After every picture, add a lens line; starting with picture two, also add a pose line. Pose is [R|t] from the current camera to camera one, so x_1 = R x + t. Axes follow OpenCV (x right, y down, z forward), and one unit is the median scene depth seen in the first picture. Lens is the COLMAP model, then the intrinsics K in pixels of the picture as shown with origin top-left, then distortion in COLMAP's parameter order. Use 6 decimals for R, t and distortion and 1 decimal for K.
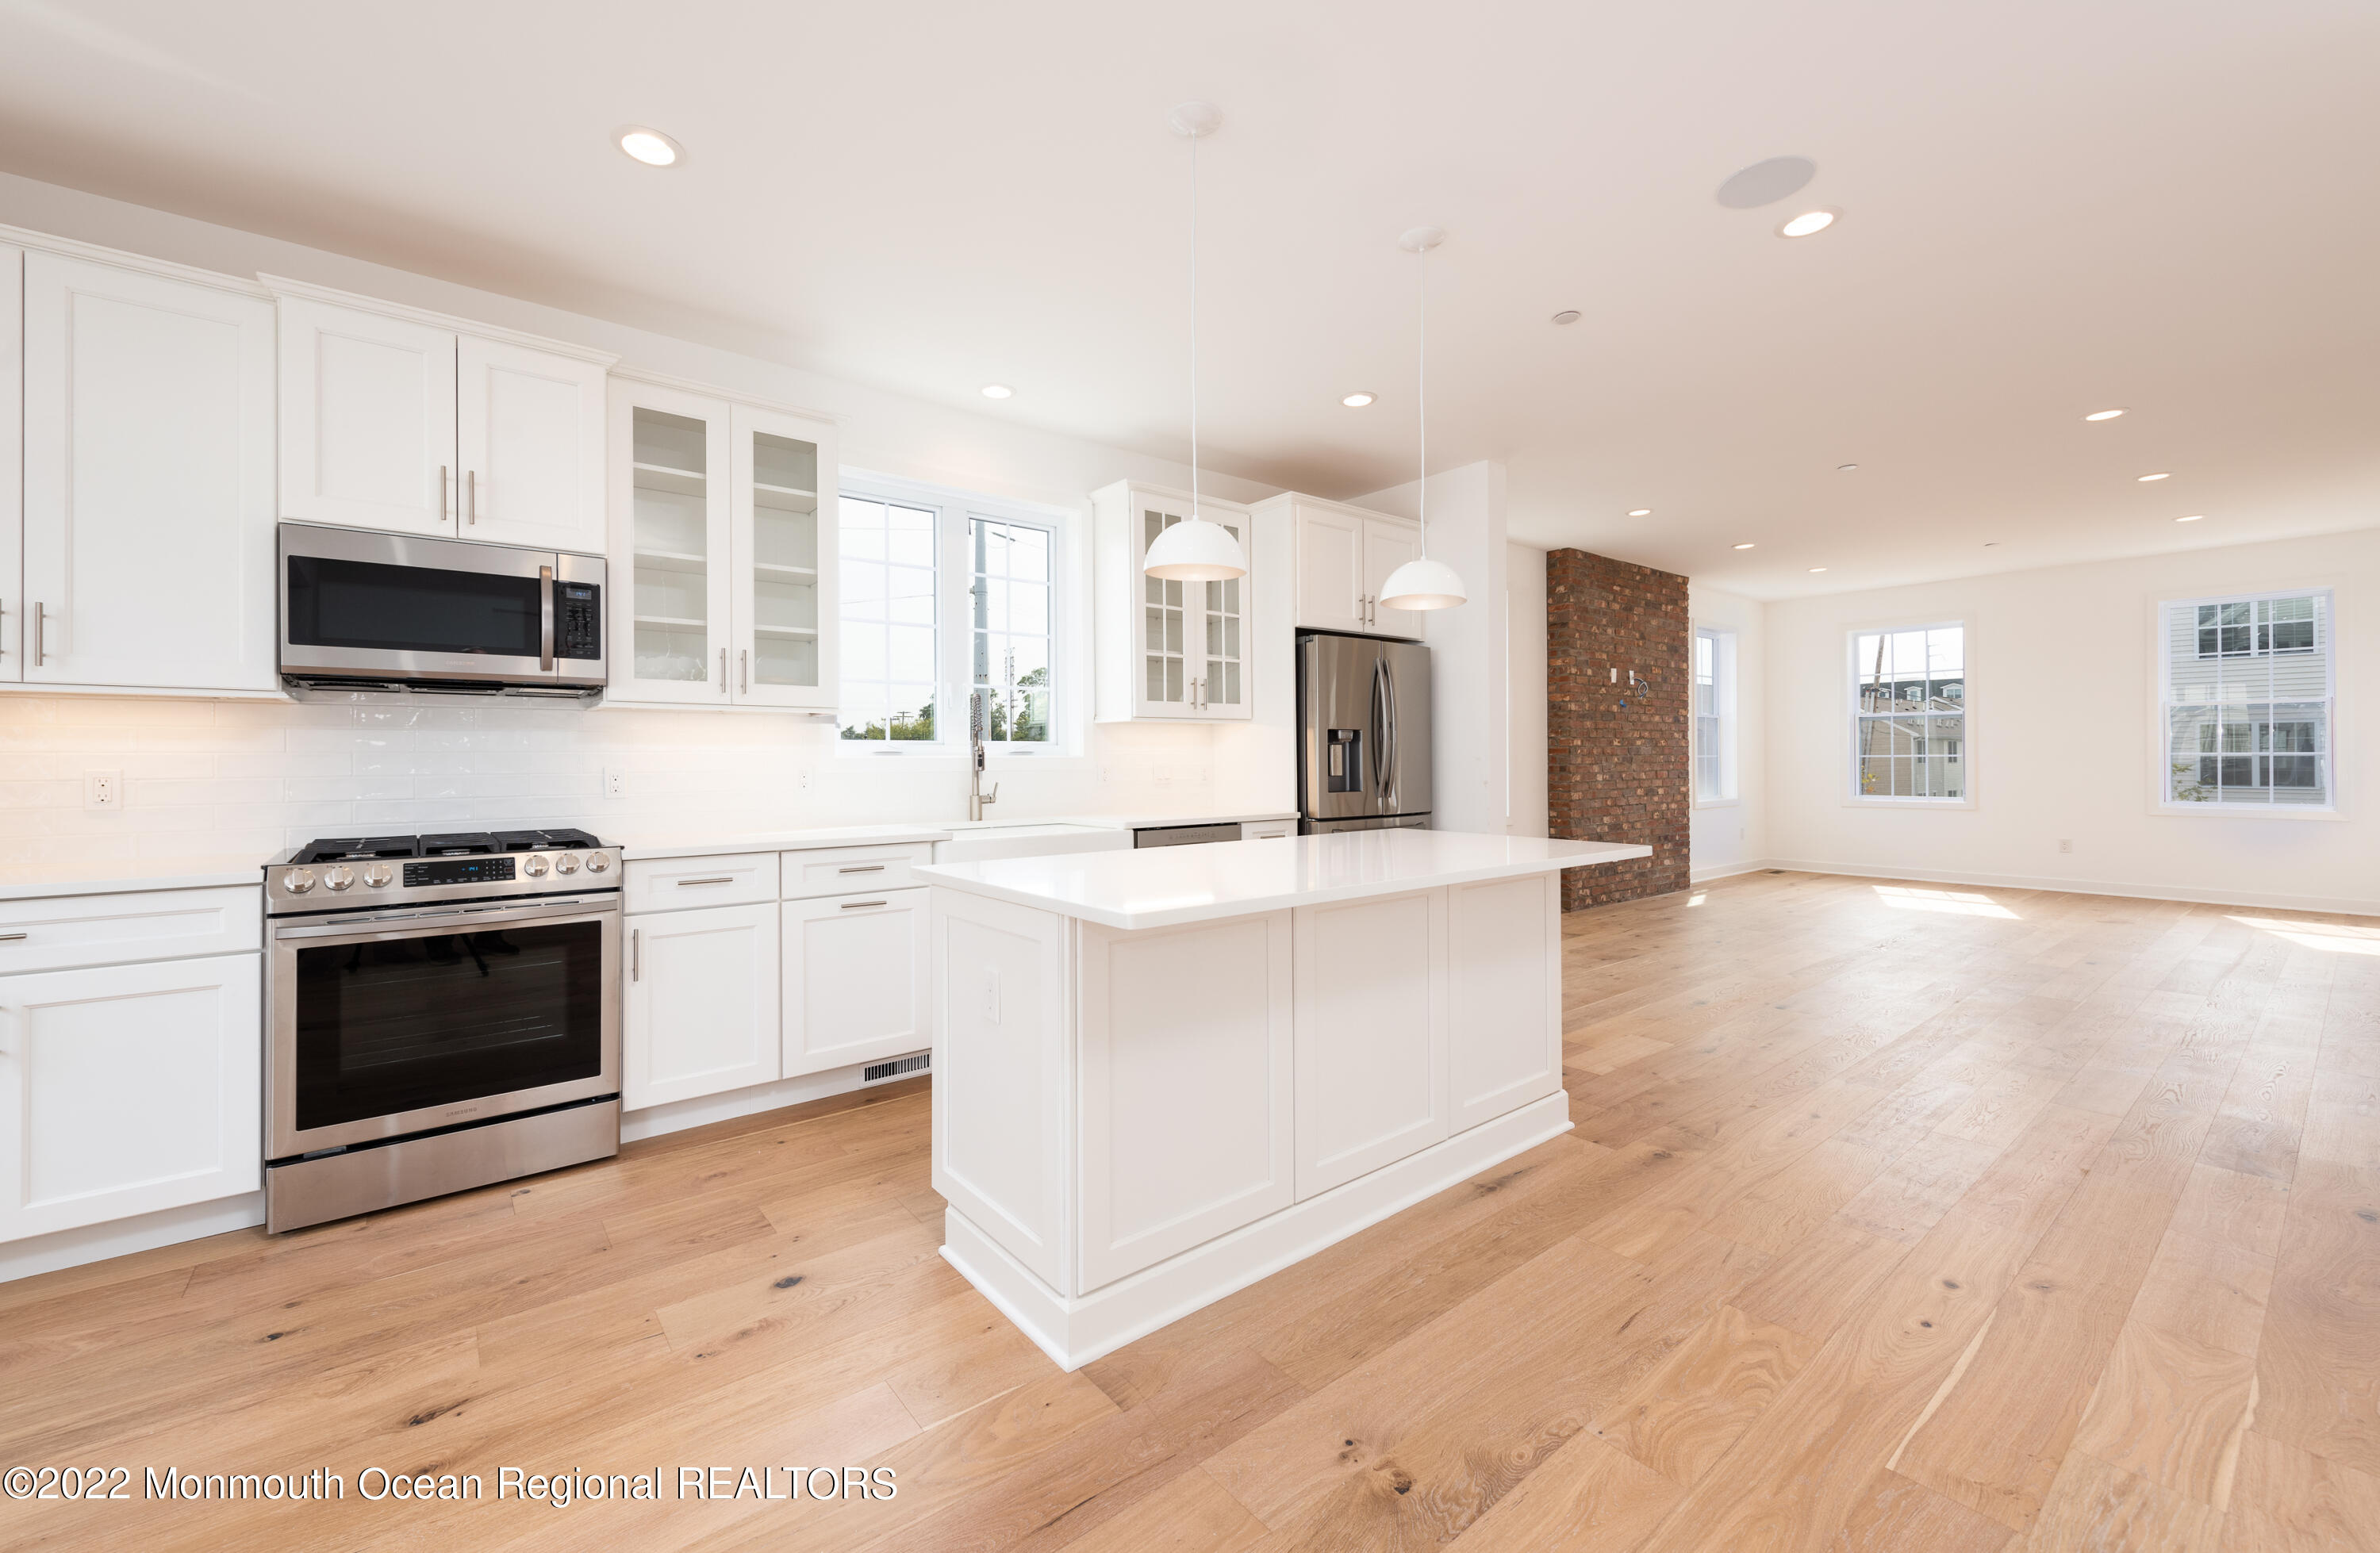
lens RADIAL K [[943.2, 0, 1173.2], [0, 943.2, 755.2], [0, 0, 1]] dist [0.007840, -0.000296]
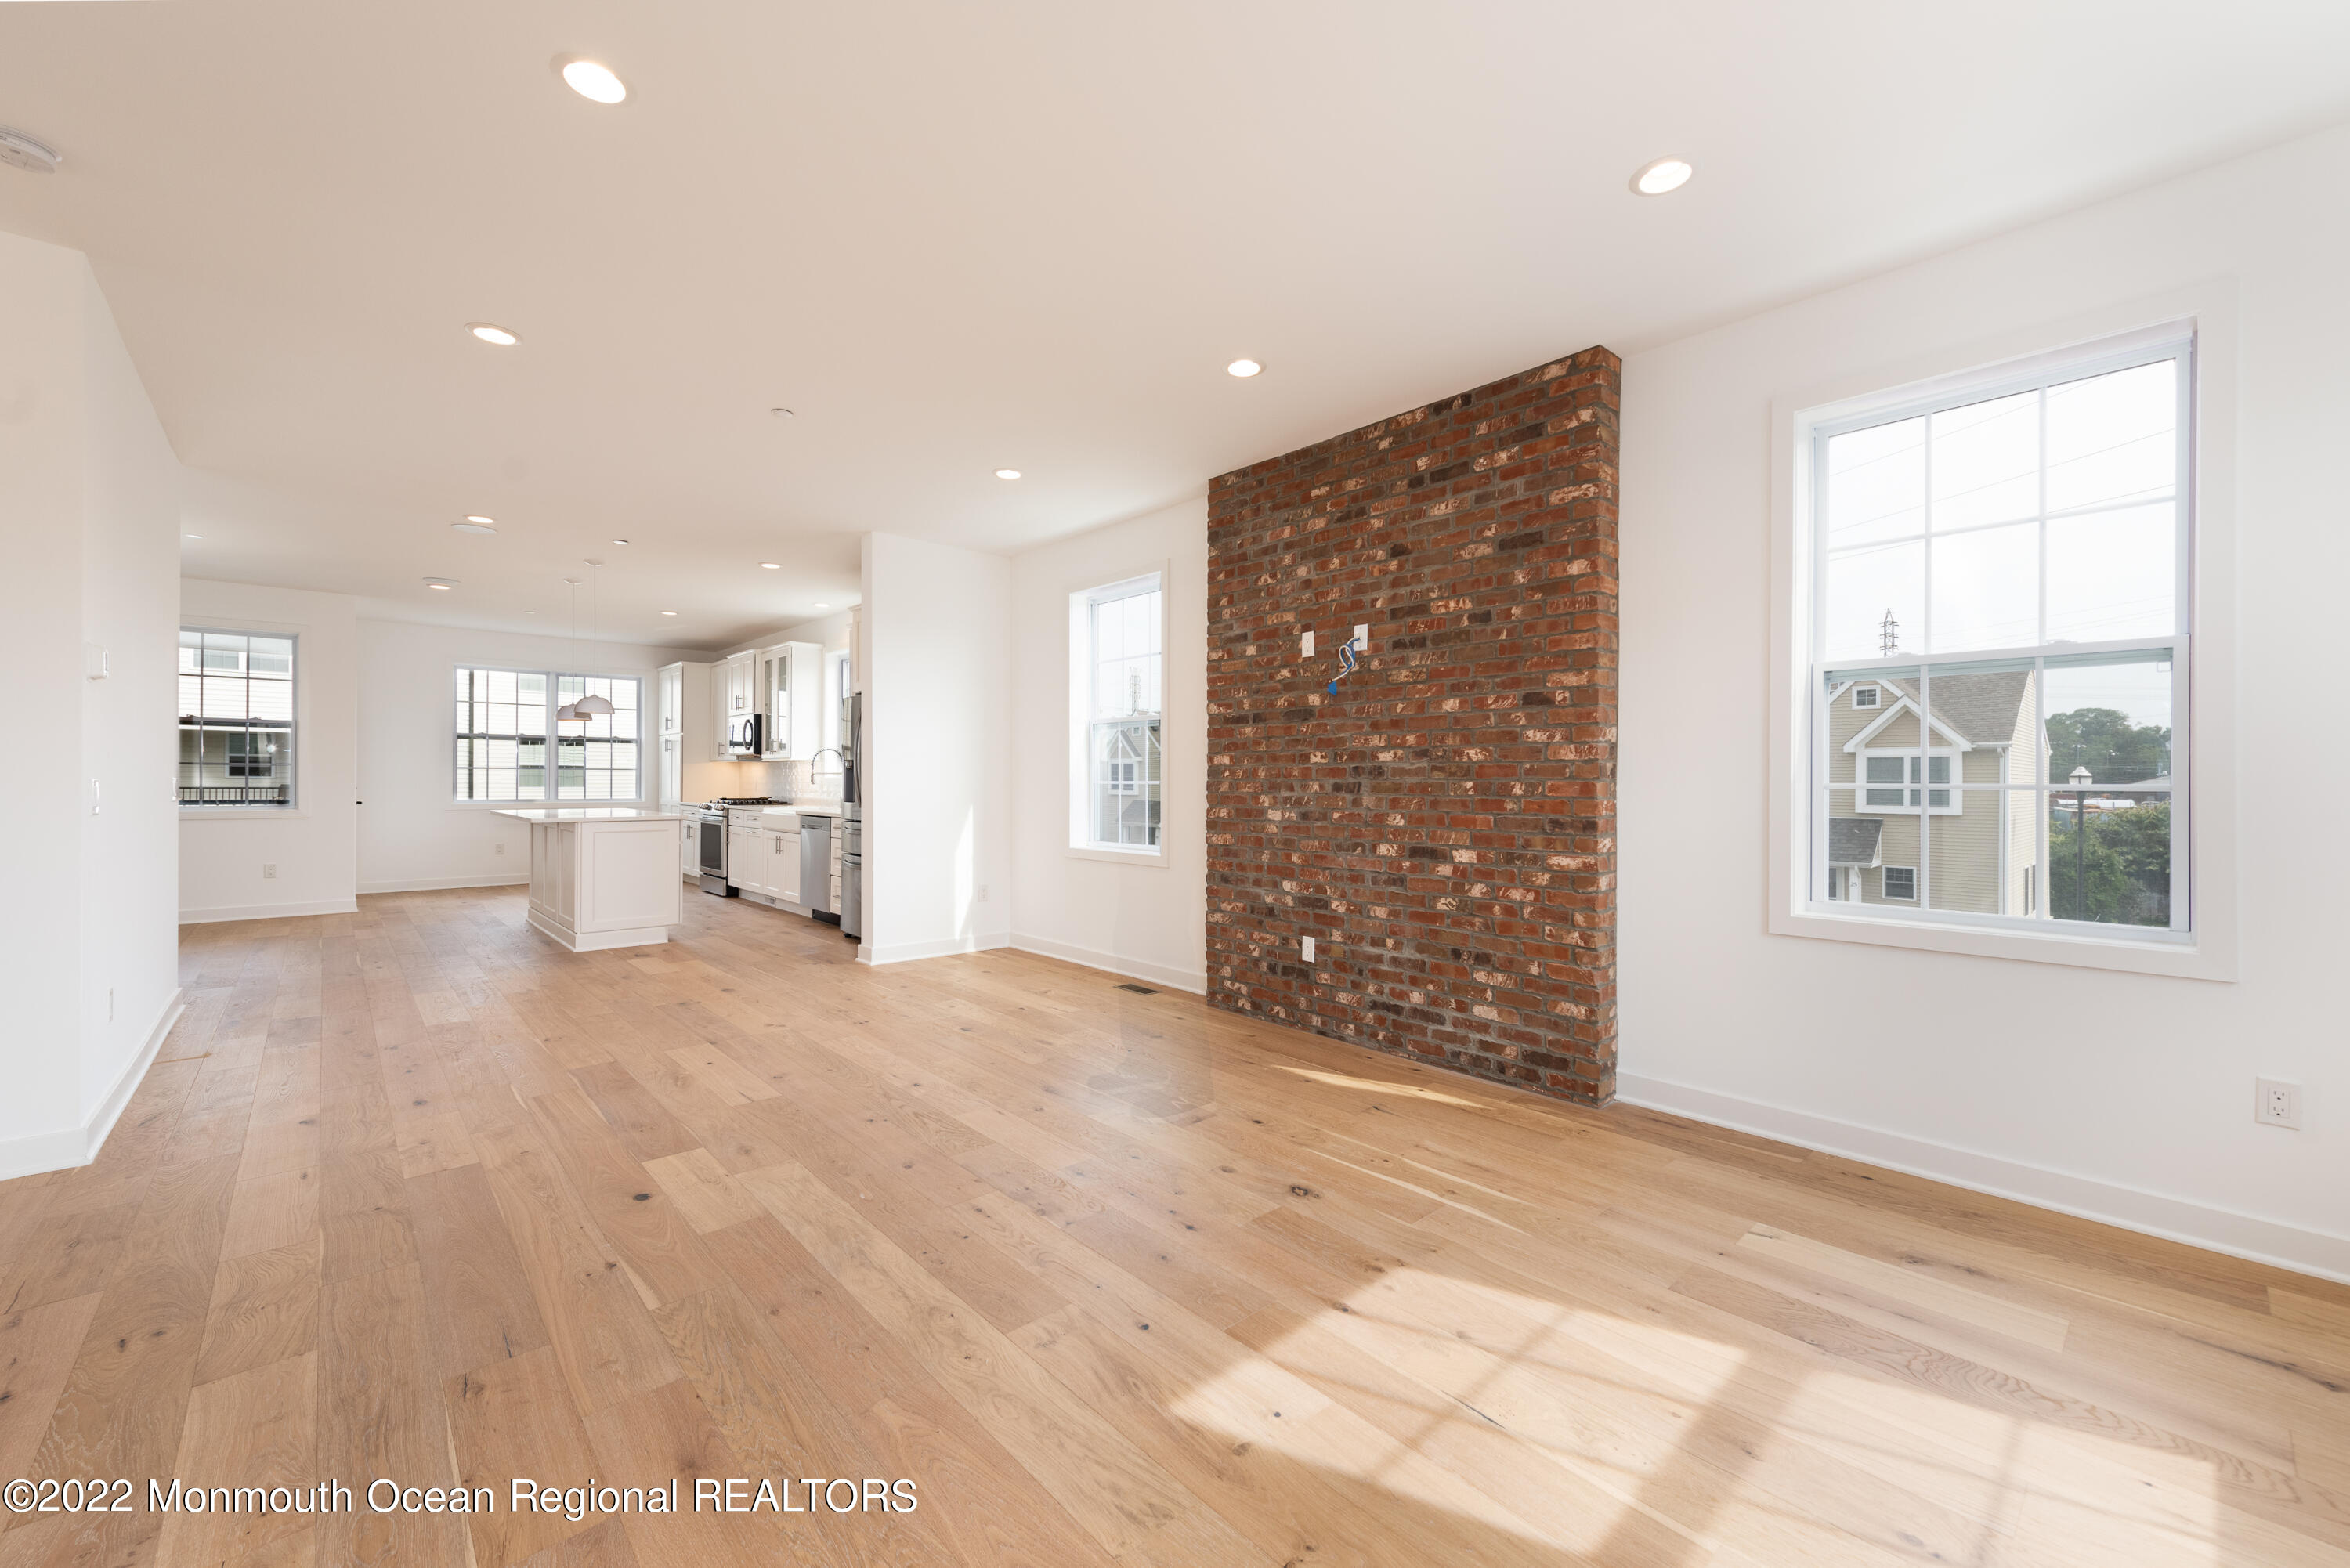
lens RADIAL K [[935.3, 0, 1175.3], [0, 935.3, 781.3], [0, 0, 1]] dist [0.008725, -0.002772]
pose [[0.065547, 0.007909, -0.997818, 2.403028], [-0.000783, 0.999969, 0.007875, -0.008072], [0.997849, 0.000265, 0.065551, 2.027224]]
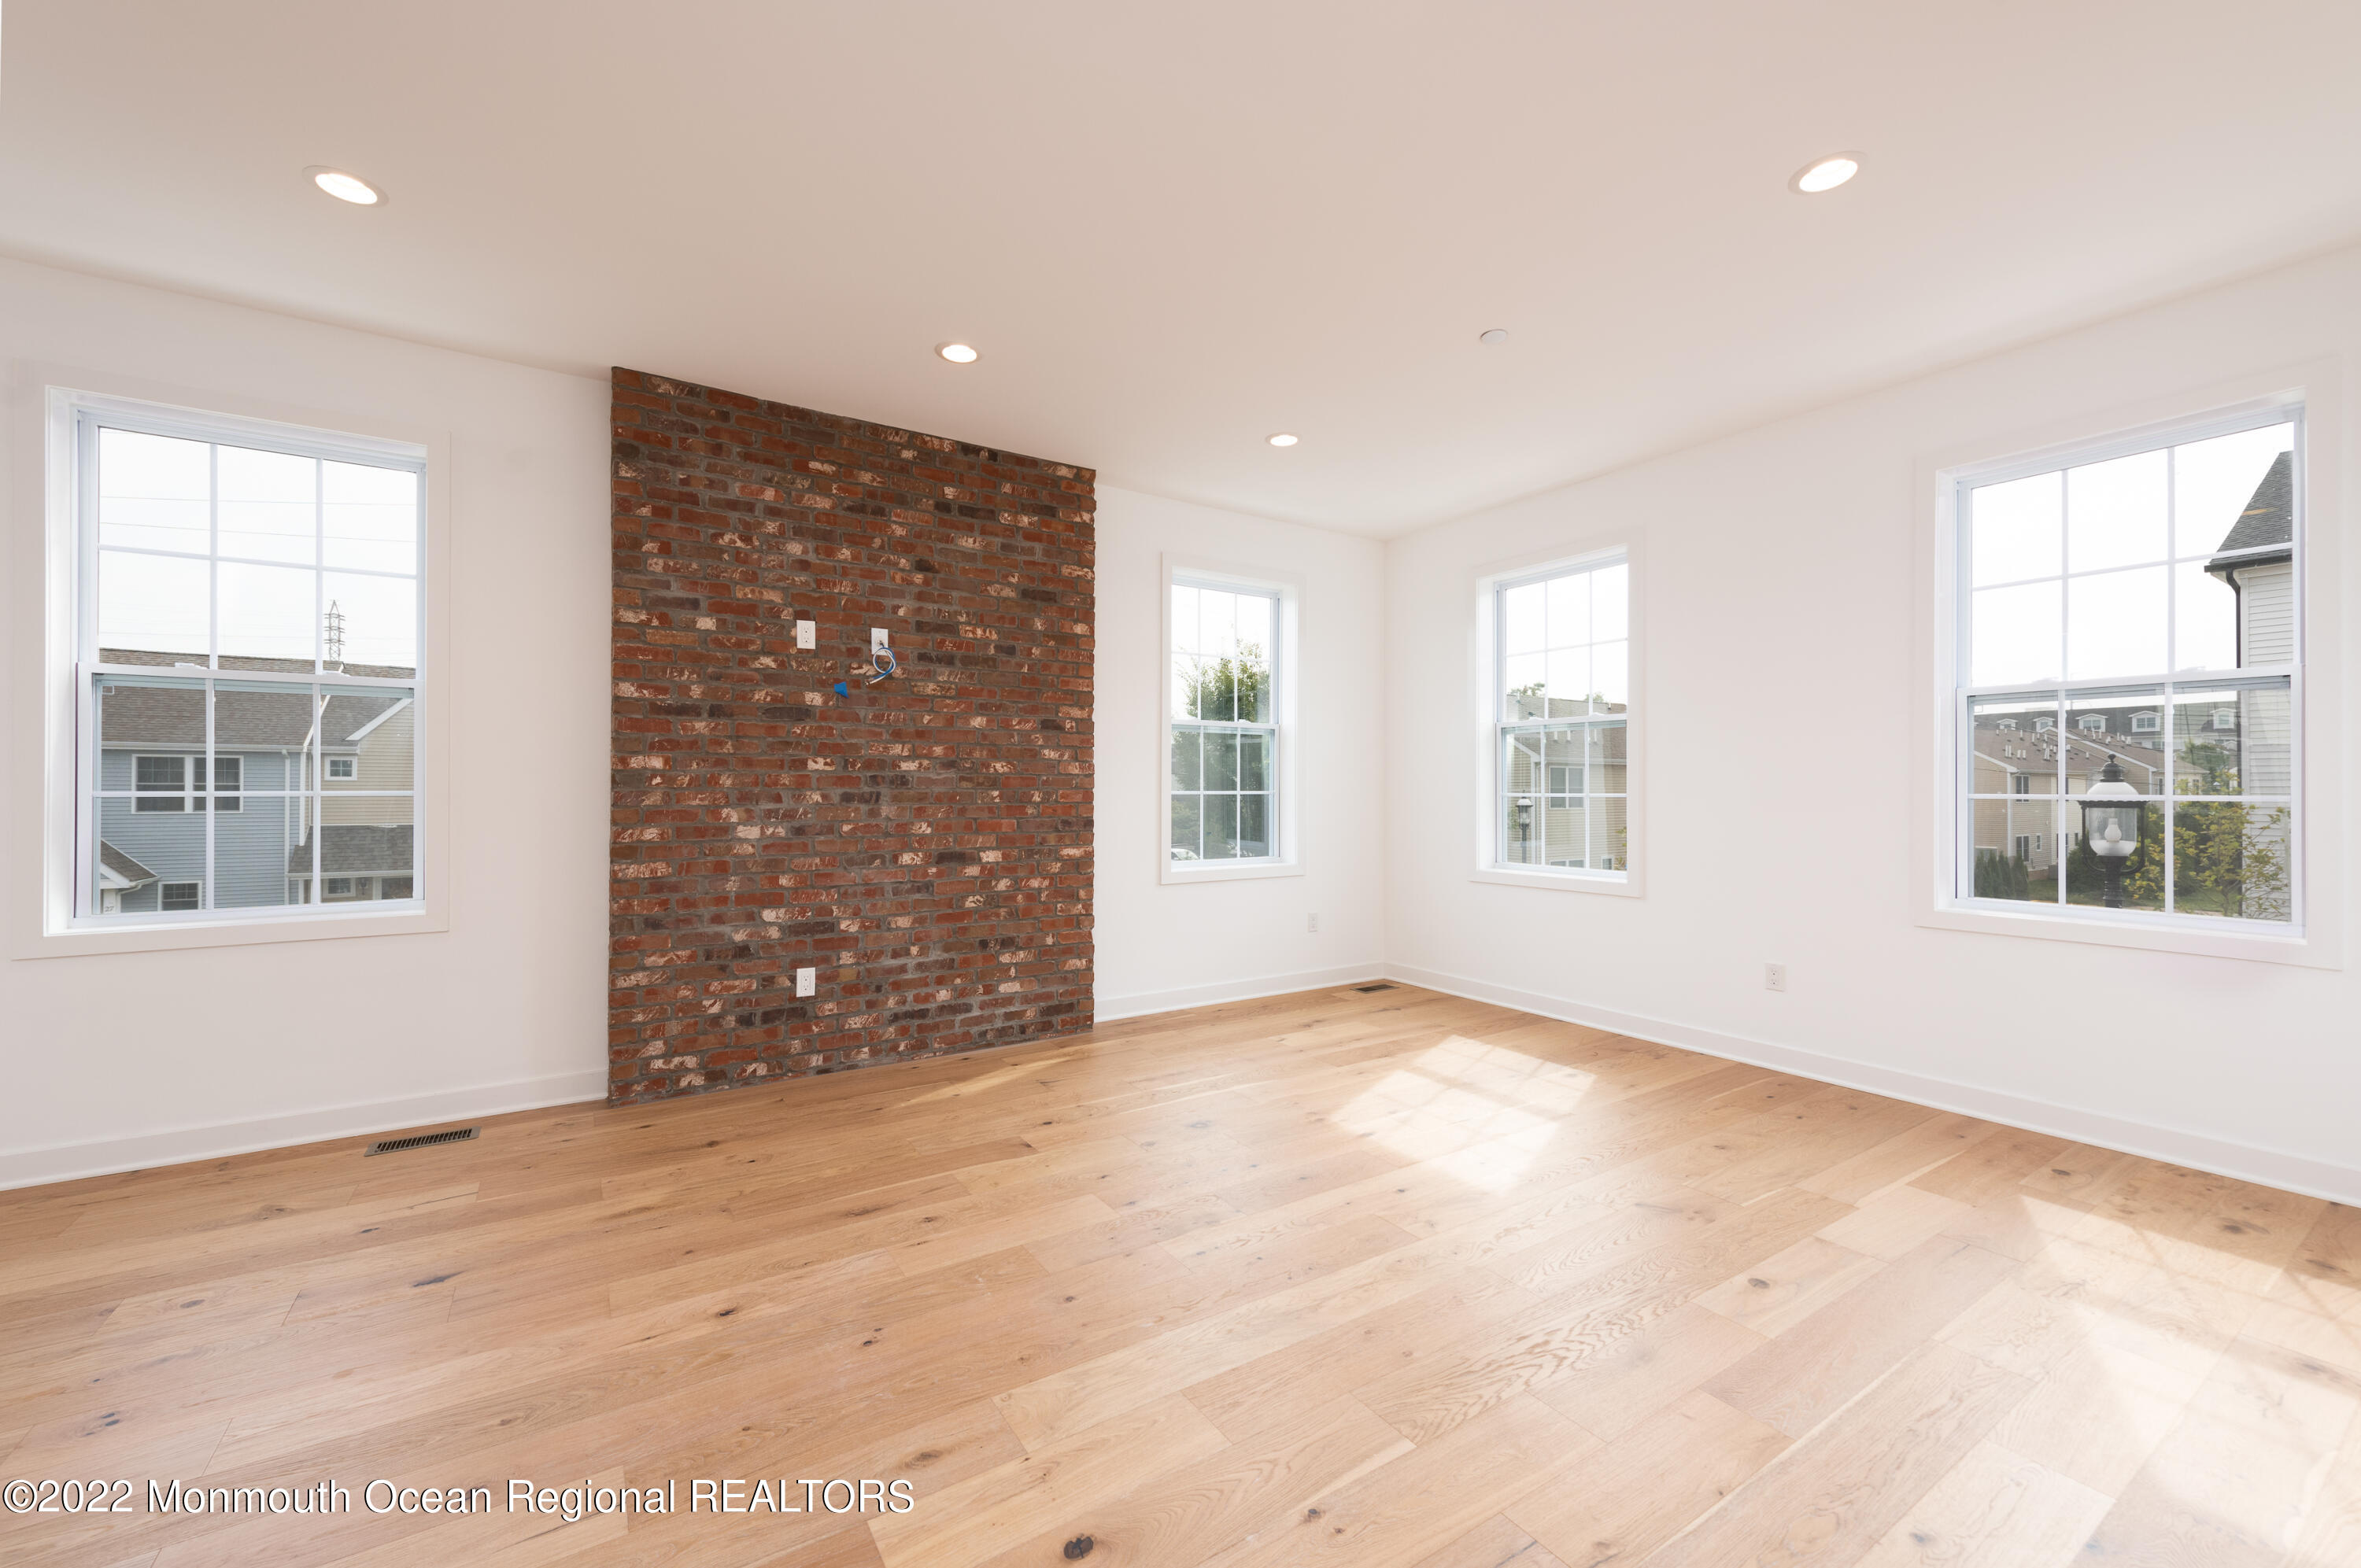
lens RADIAL K [[940.5, 0, 1175.8], [0, 940.5, 786.0], [0, 0, 1]] dist [0.015981, -0.000308]
pose [[0.996519, 0.008805, -0.082896, 1.638117], [-0.008809, 0.999961, 0.000321, -0.008254], [0.082895, 0.000410, 0.996558, 1.161081]]
